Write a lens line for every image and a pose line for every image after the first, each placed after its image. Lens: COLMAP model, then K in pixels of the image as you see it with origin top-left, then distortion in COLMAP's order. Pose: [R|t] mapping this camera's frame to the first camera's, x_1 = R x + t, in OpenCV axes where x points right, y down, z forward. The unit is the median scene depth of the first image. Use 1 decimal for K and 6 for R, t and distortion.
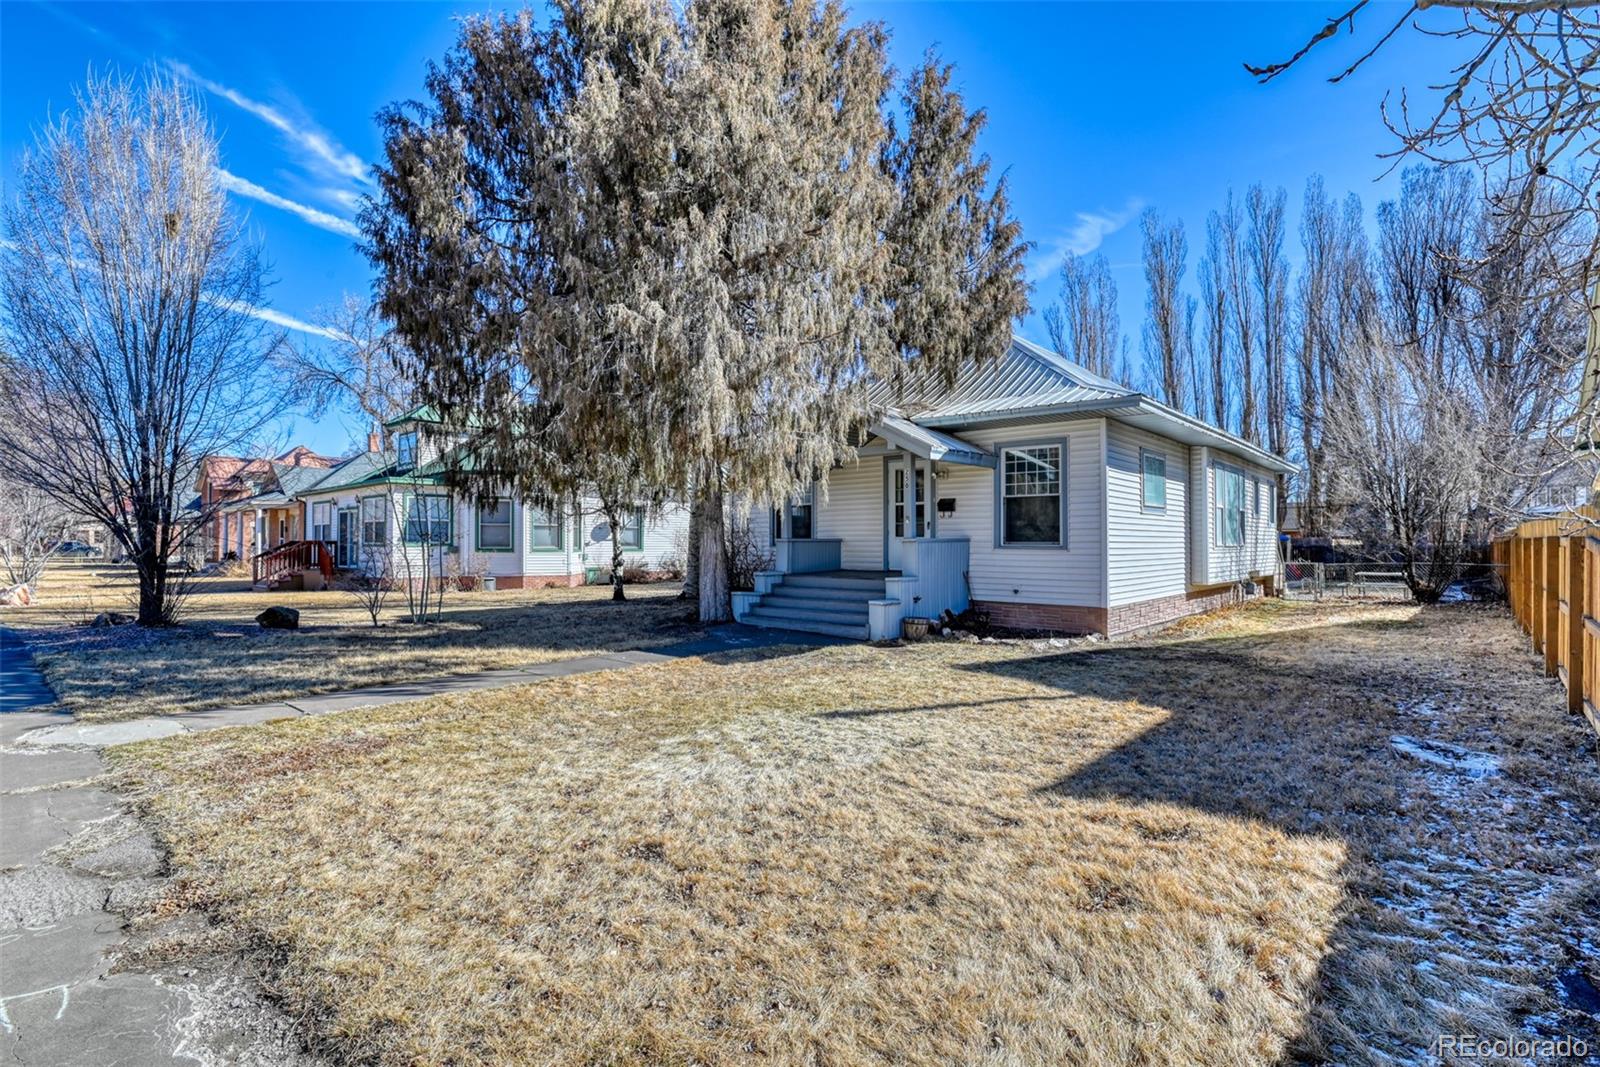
lens RADIAL K [[784.2, 0, 805.5], [0, 784.2, 539.9], [0, 0, 1]] dist [-0.027907, -0.000619]
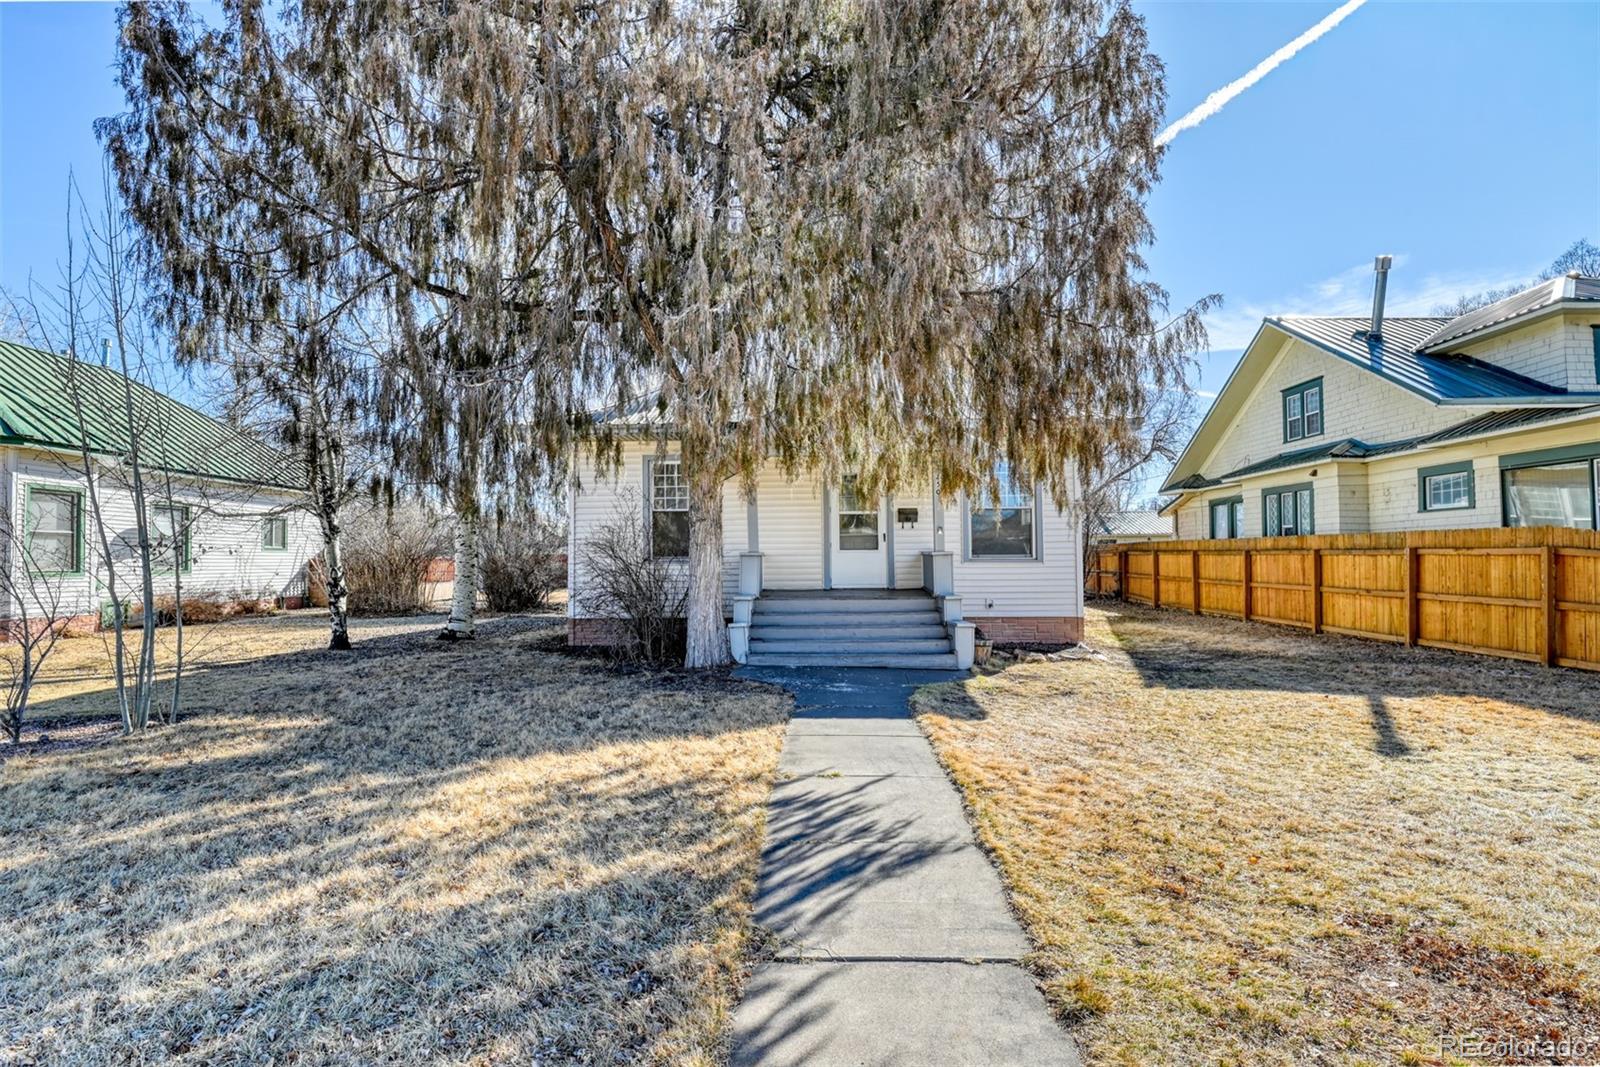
lens RADIAL K [[784.2, 0, 805.5], [0, 784.2, 539.9], [0, 0, 1]] dist [-0.027907, -0.000619]
pose [[0.767247, 0.010574, 0.641264, -0.497041], [0.003146, 0.999790, -0.020250, 0.002417], [-0.641344, 0.017554, 0.767053, 0.363346]]
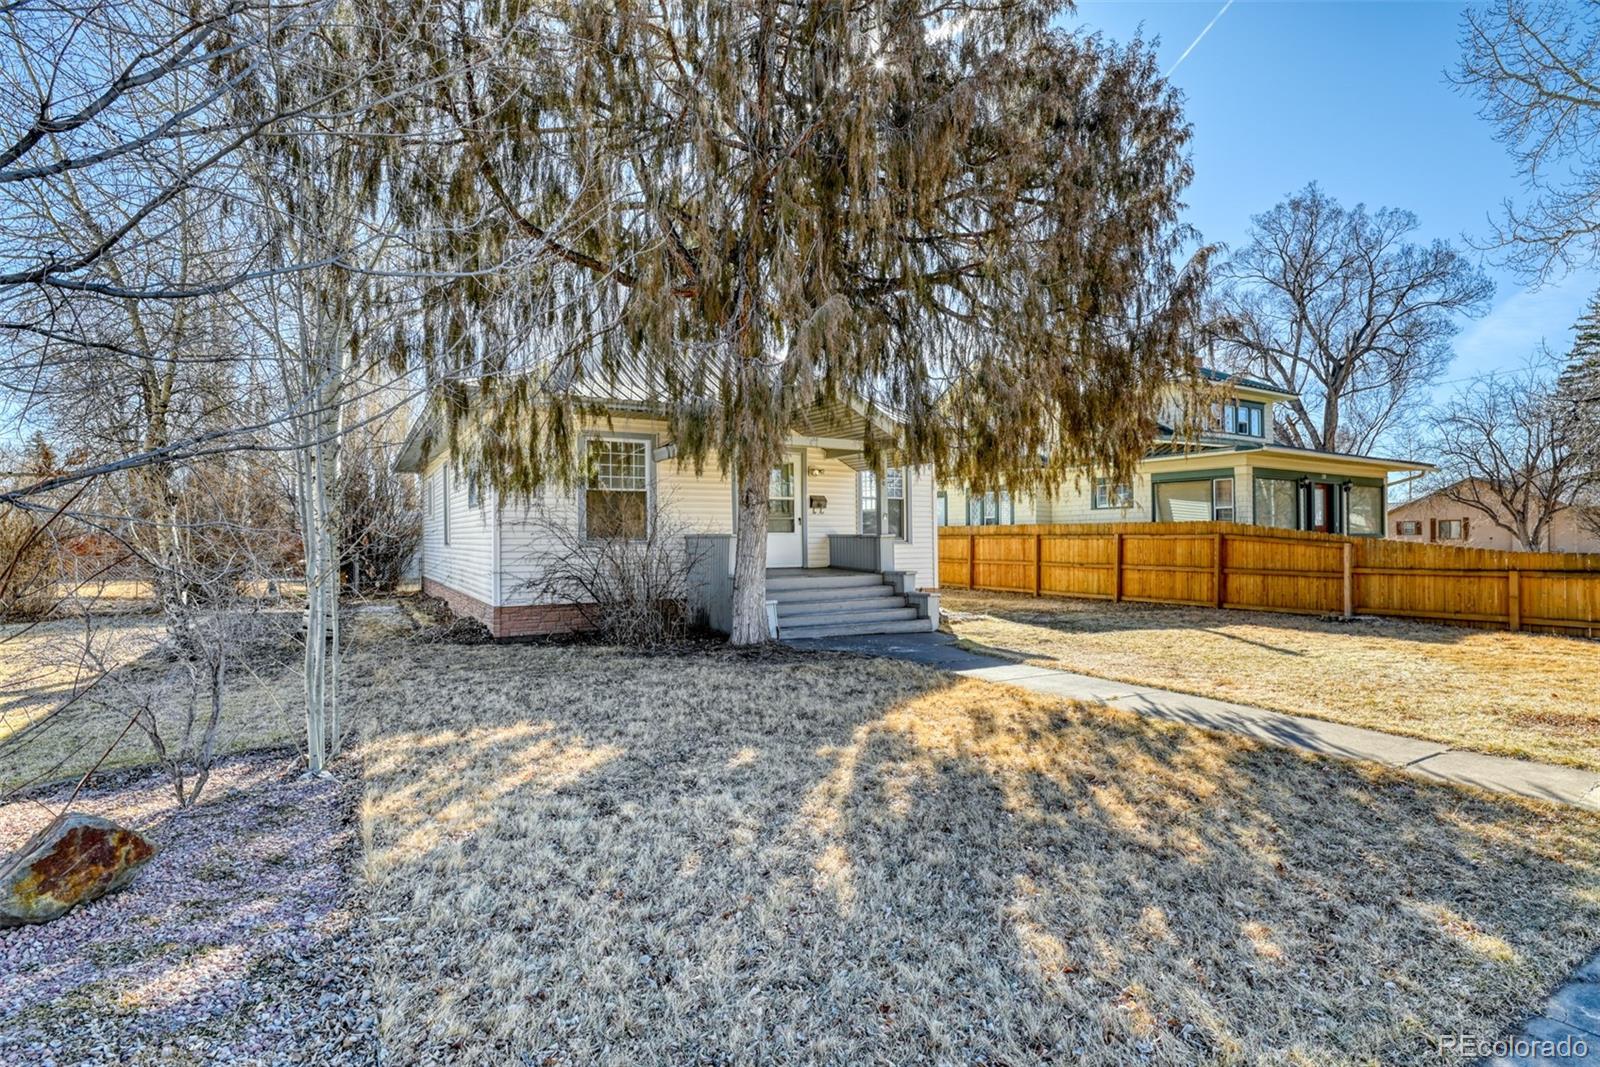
lens RADIAL K [[784.2, 0, 805.5], [0, 784.2, 539.9], [0, 0, 1]] dist [-0.027907, -0.000619]
pose [[0.314274, -0.002513, 0.949329, -0.796805], [-0.000720, 0.999996, 0.002886, 0.002368], [-0.949332, -0.001591, 0.314271, 0.679495]]
